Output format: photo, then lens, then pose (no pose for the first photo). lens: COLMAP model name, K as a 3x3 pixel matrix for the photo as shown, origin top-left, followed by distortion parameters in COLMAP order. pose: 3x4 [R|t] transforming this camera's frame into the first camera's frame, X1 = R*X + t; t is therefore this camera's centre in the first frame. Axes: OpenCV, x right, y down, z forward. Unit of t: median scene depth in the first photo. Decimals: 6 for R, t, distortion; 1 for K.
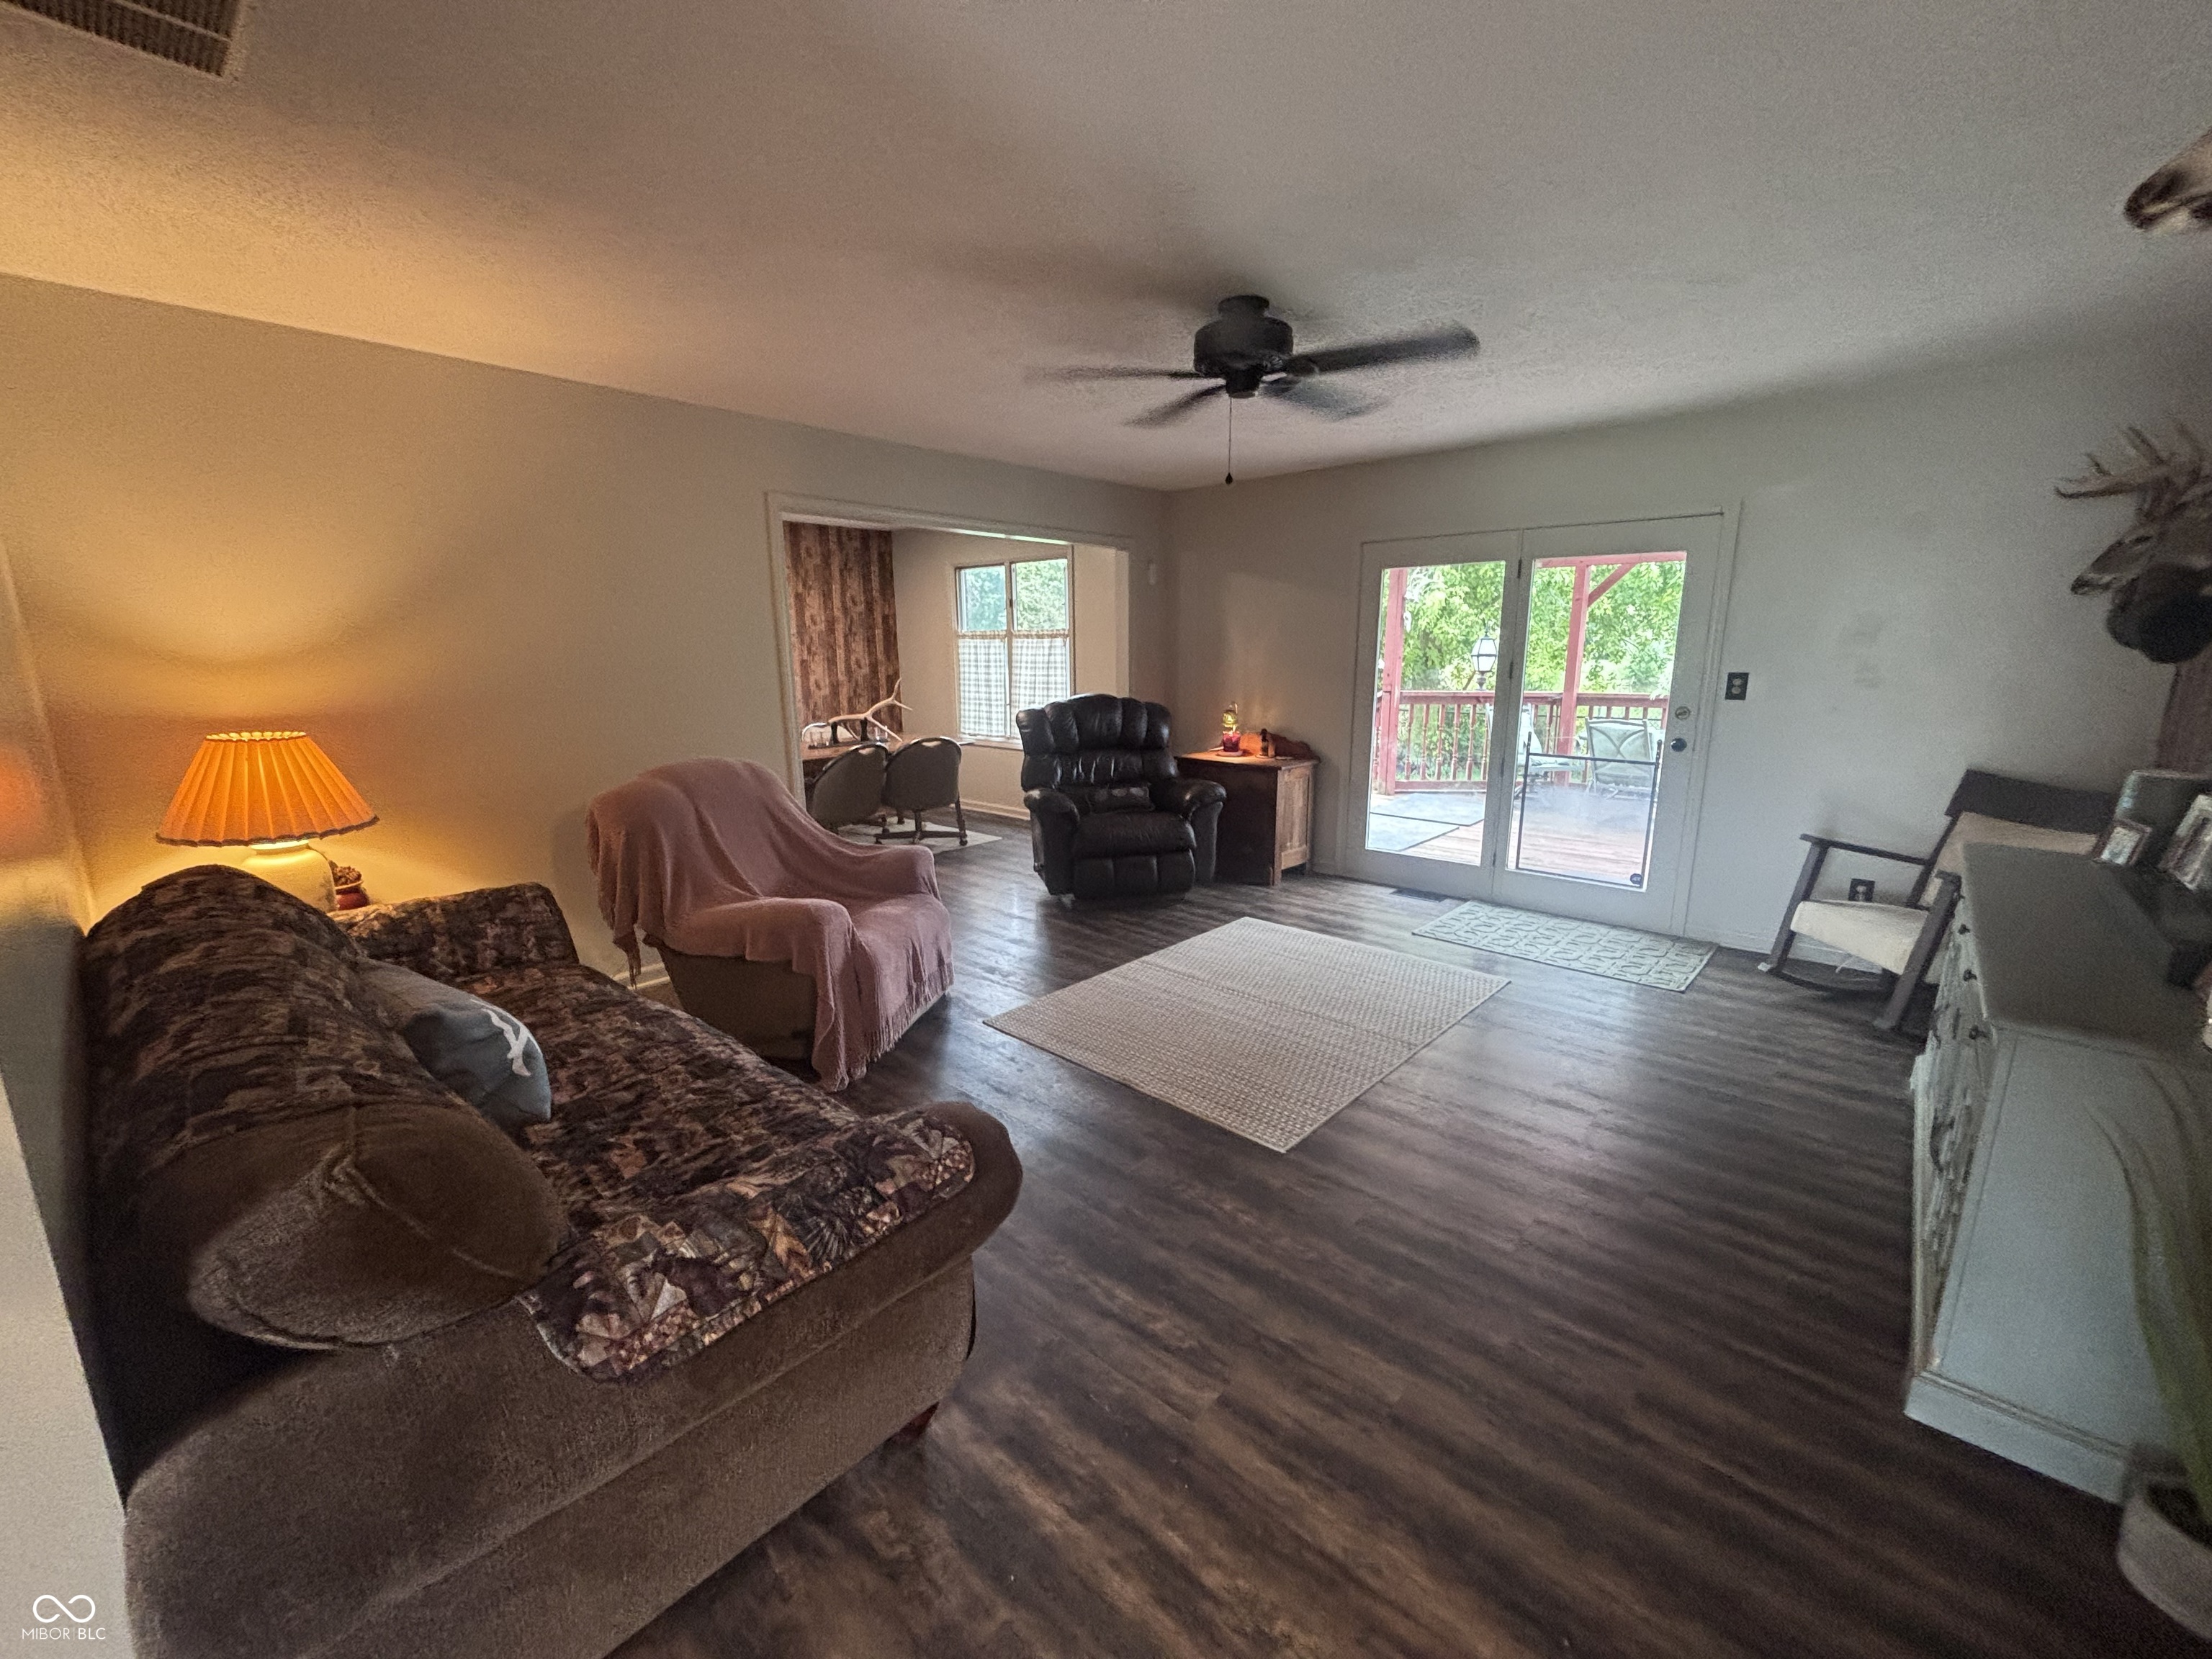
lens RADIAL K [[909.2, 0, 1107.4], [0, 909.2, 838.8], [0, 0, 1]] dist [0.018236, 0.000143]
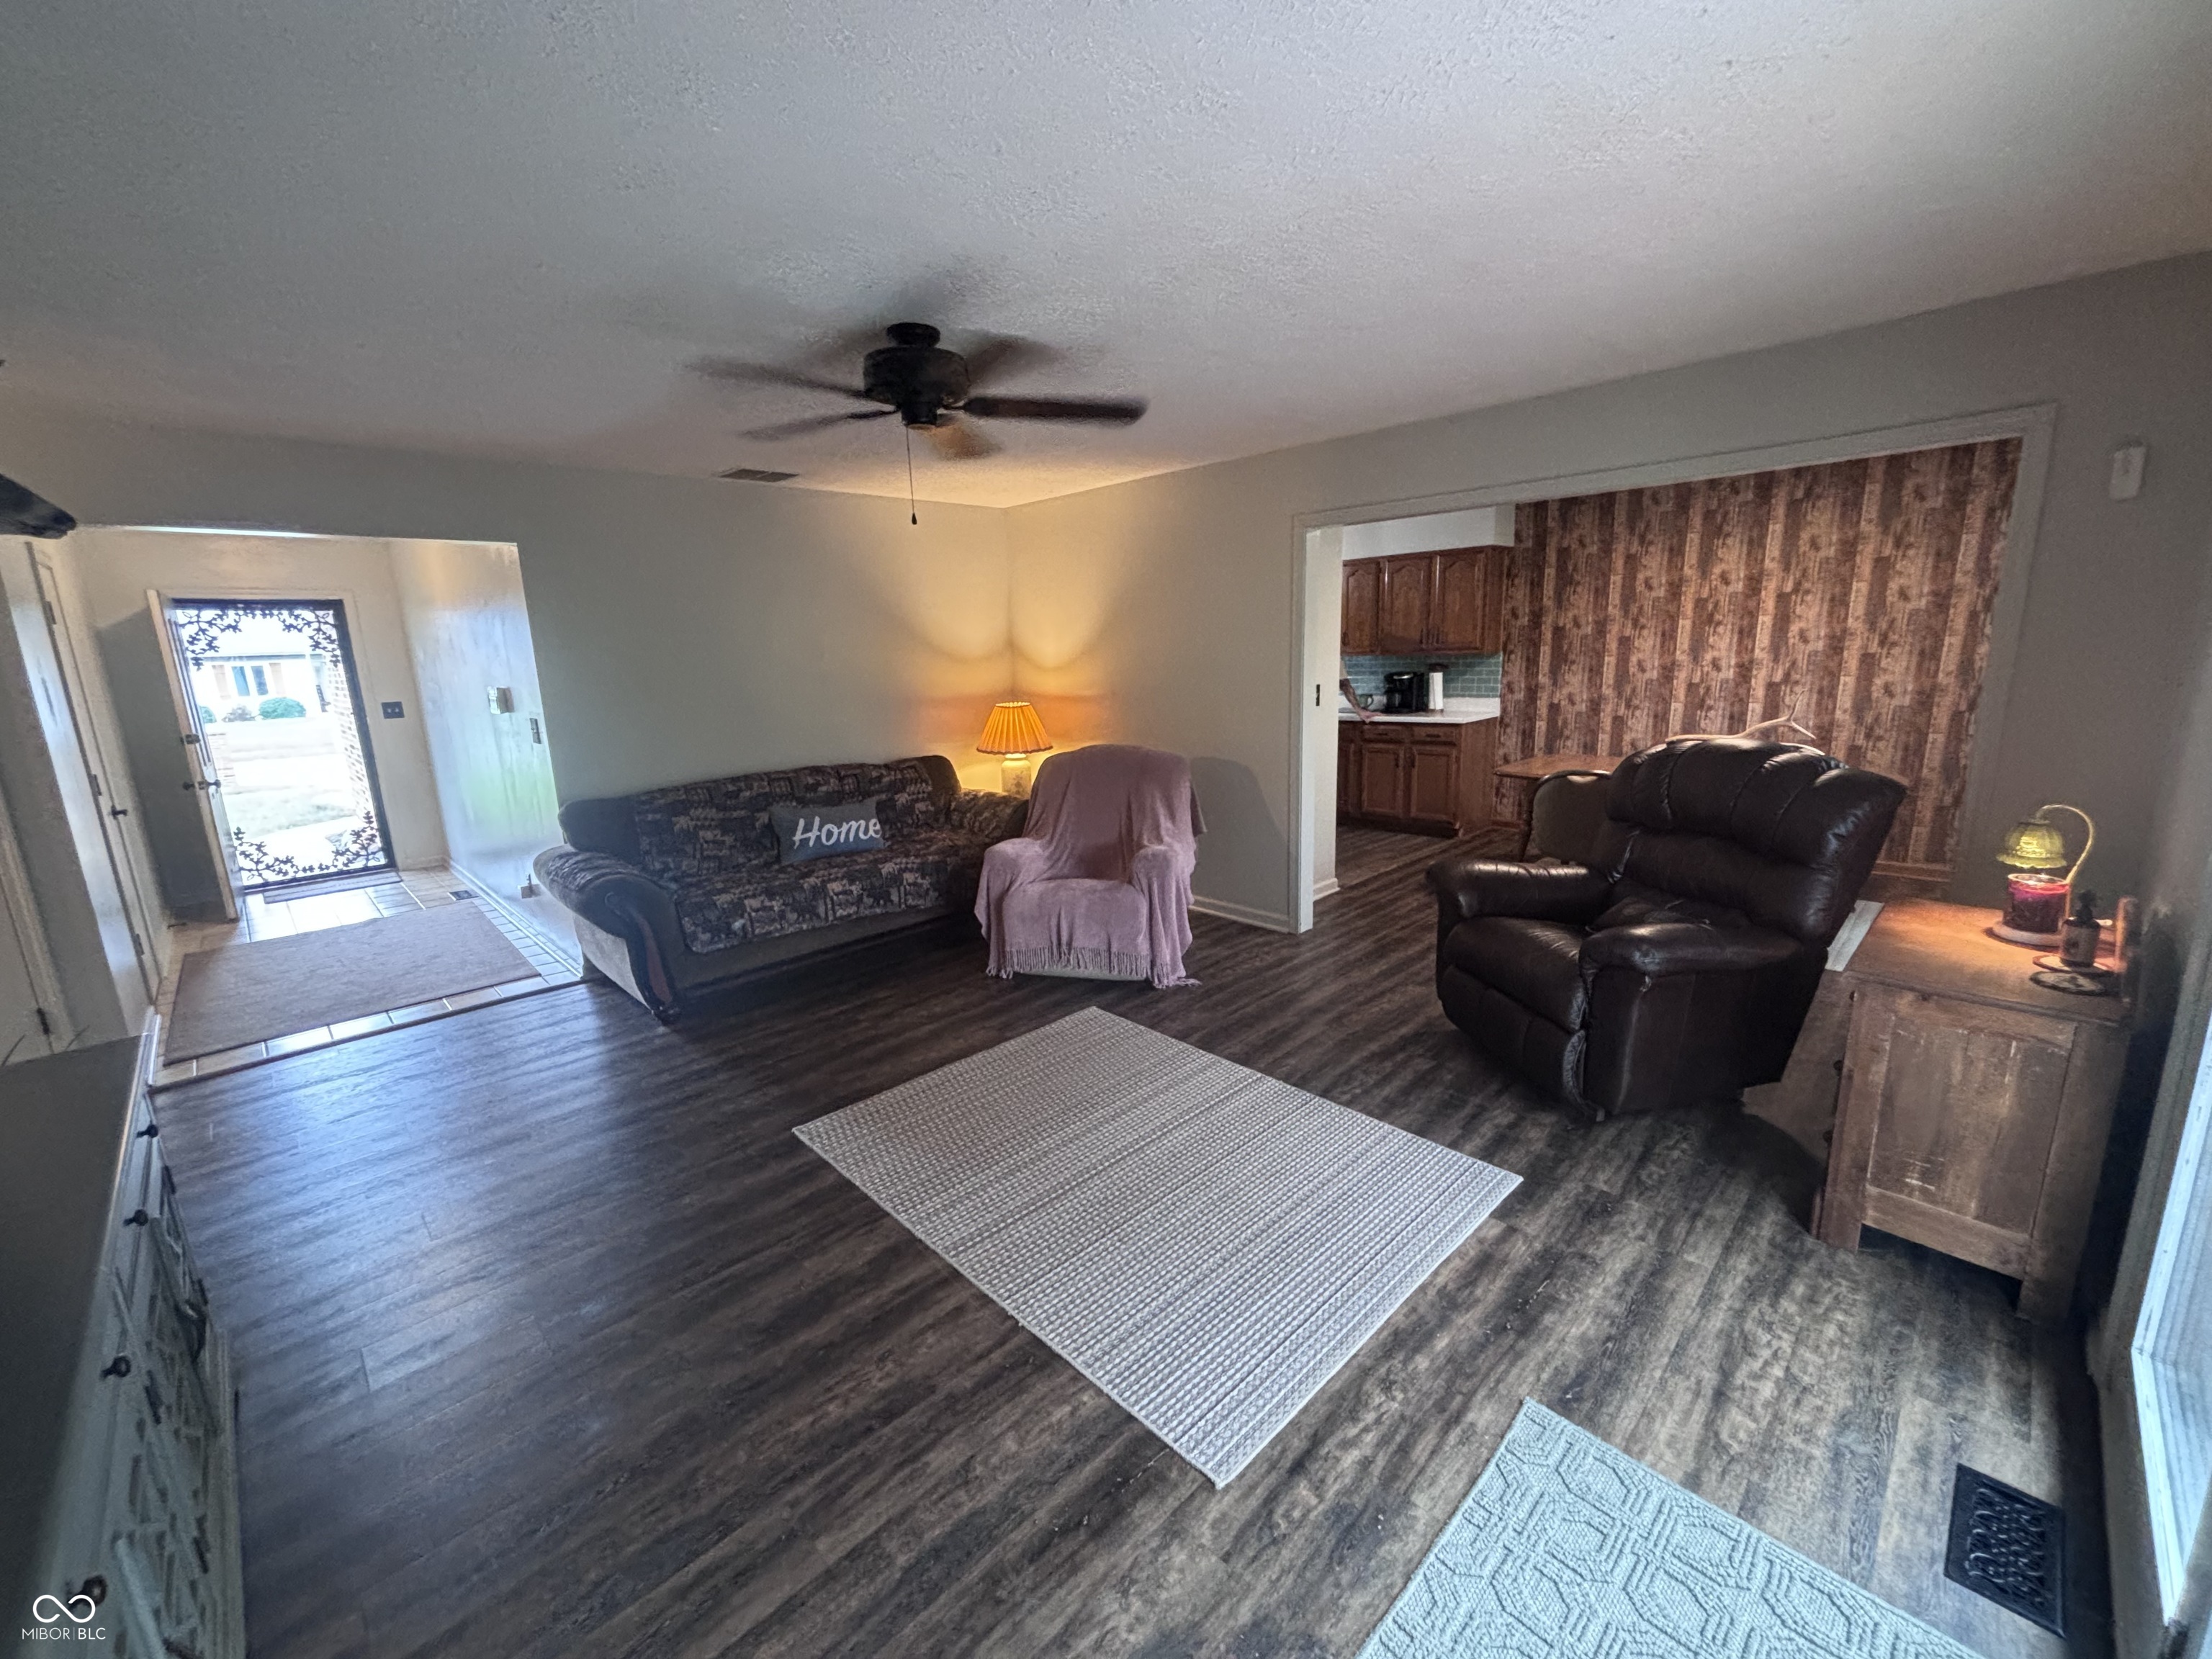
lens RADIAL K [[892.3, 0, 1092.9], [0, 892.3, 831.5], [0, 0, 1]] dist [0.001385, -0.000063]
pose [[-0.081246, 0.212071, -0.973871, 0.408223], [-0.171106, 0.959627, 0.223244, -0.116477], [0.981897, 0.184773, -0.041679, 0.469931]]
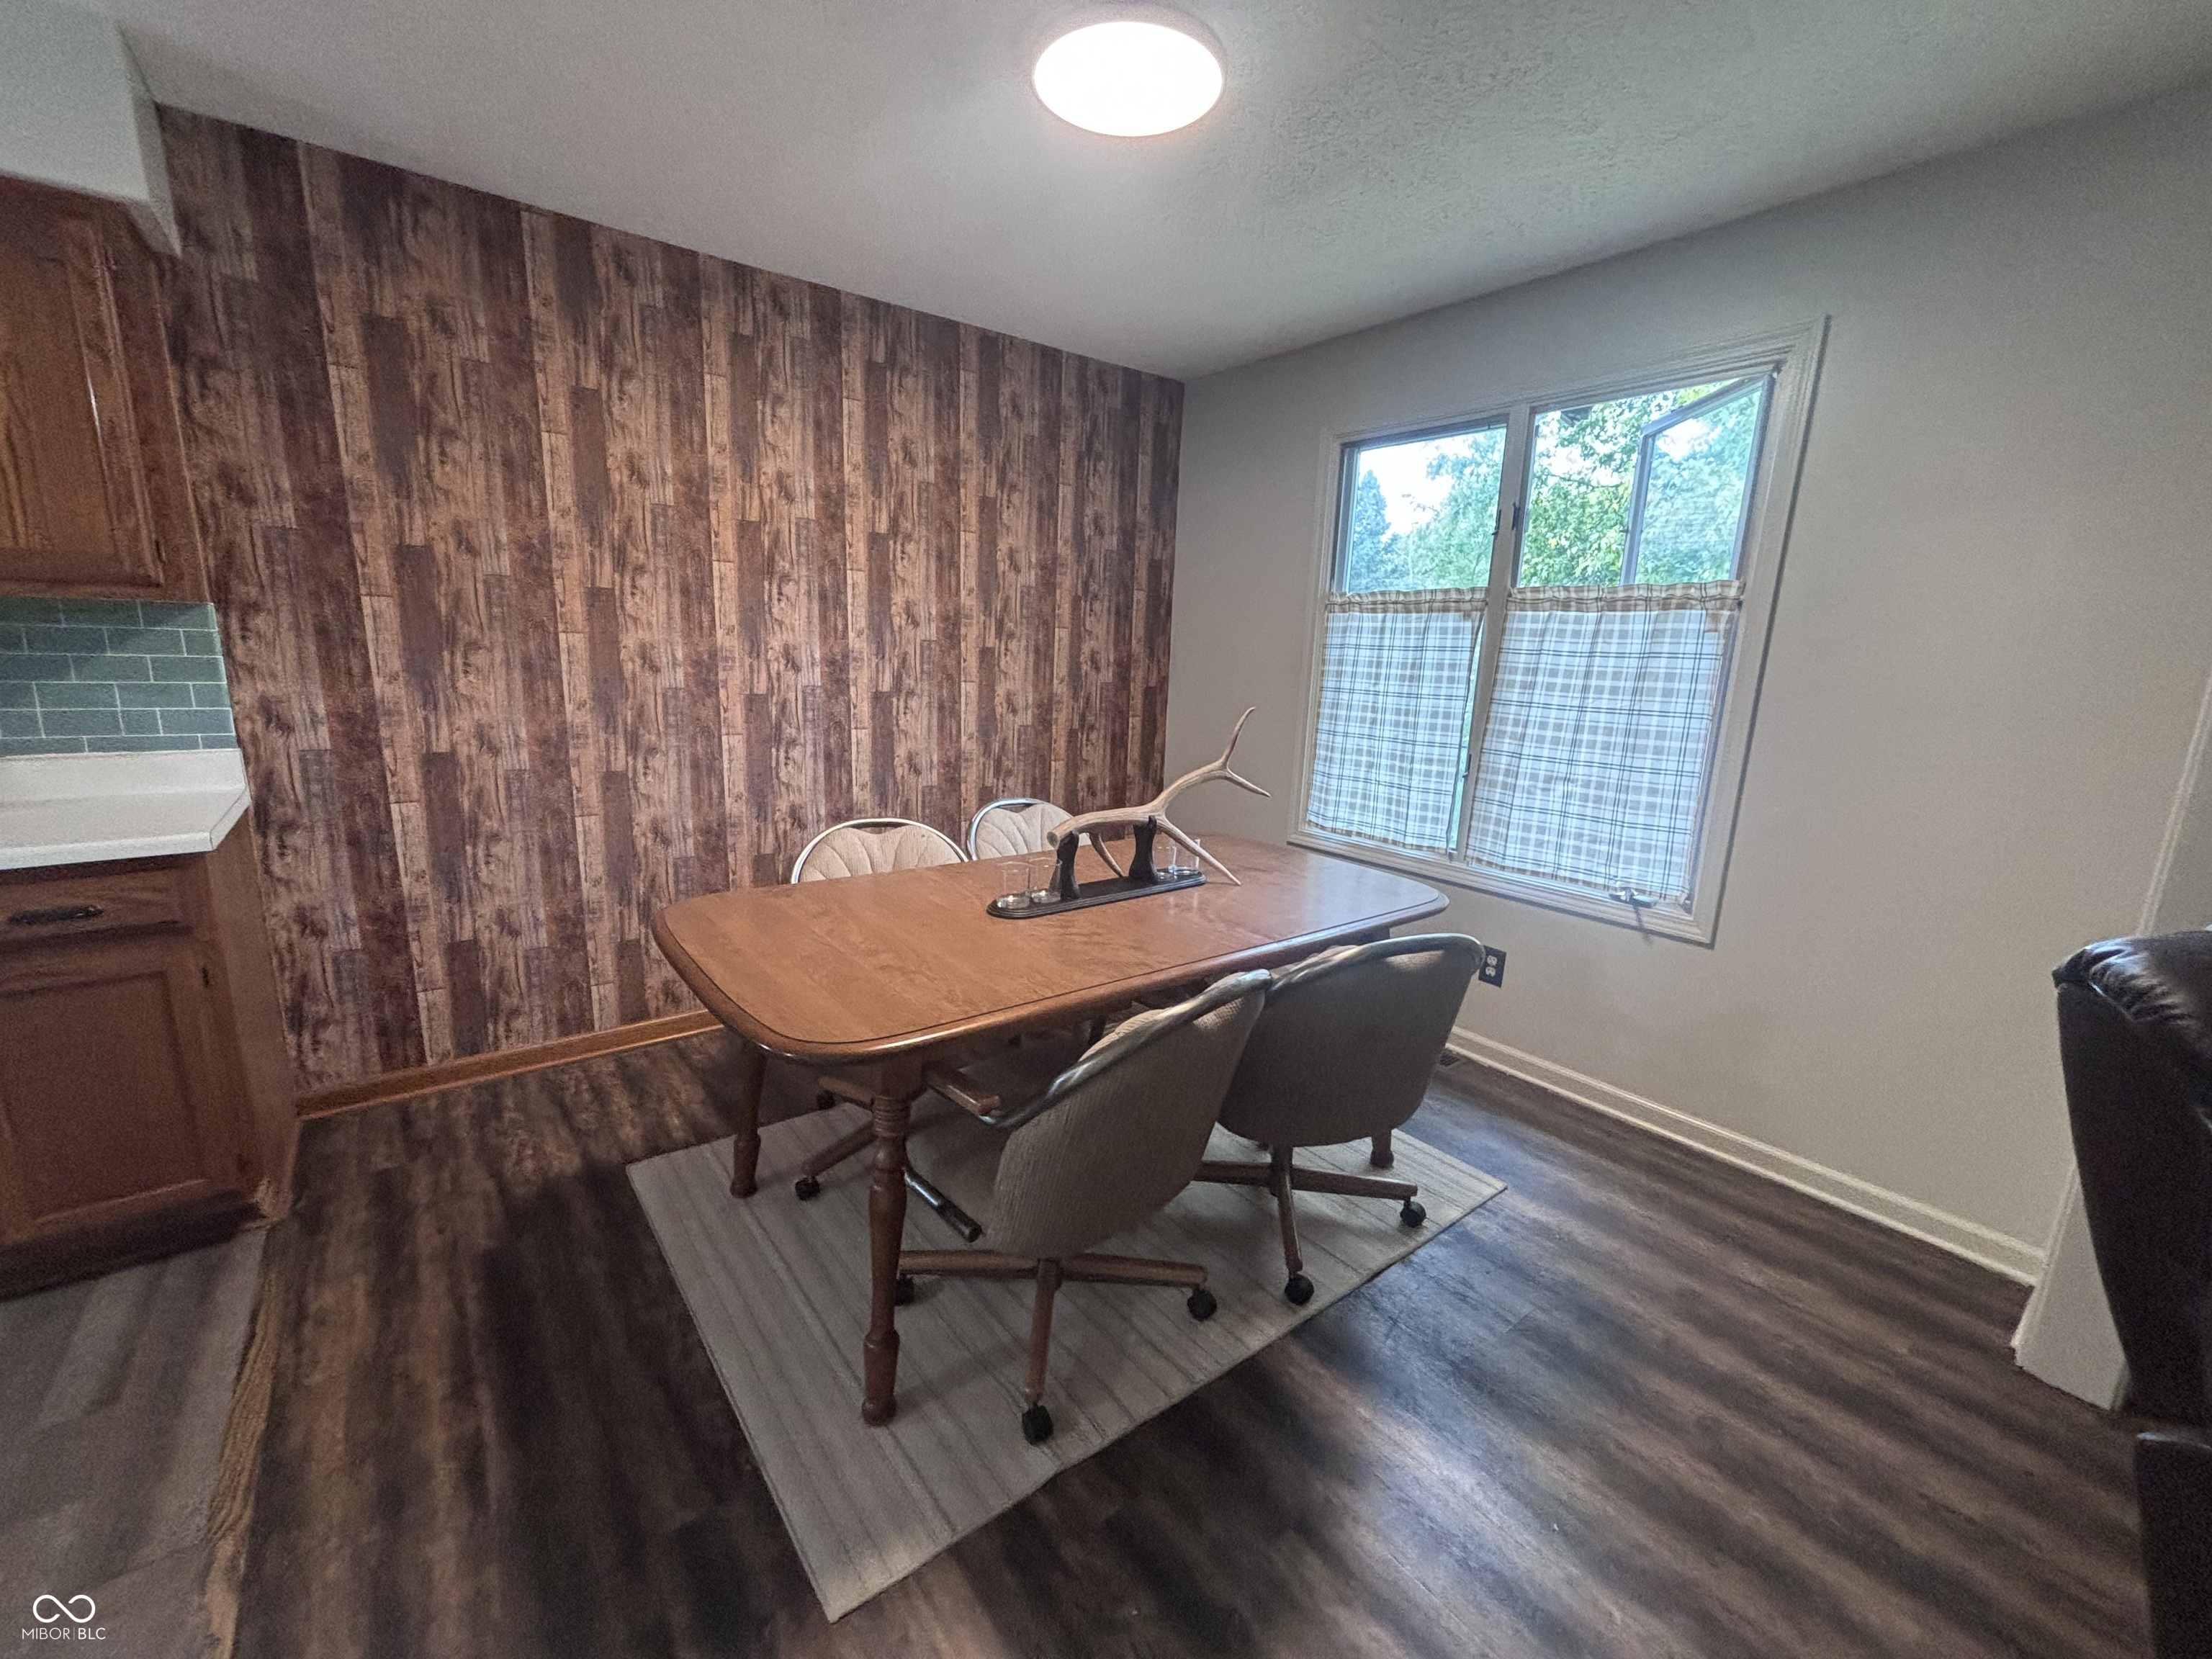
lens RADIAL K [[892.3, 0, 1092.9], [0, 892.3, 831.5], [0, 0, 1]] dist [0.001385, -0.000063]
pose [[0.981978, 0.072725, -0.174441, -0.196619], [-0.074323, 0.997231, -0.002634, -0.107460], [0.173766, 0.015551, 0.984664, 0.571593]]
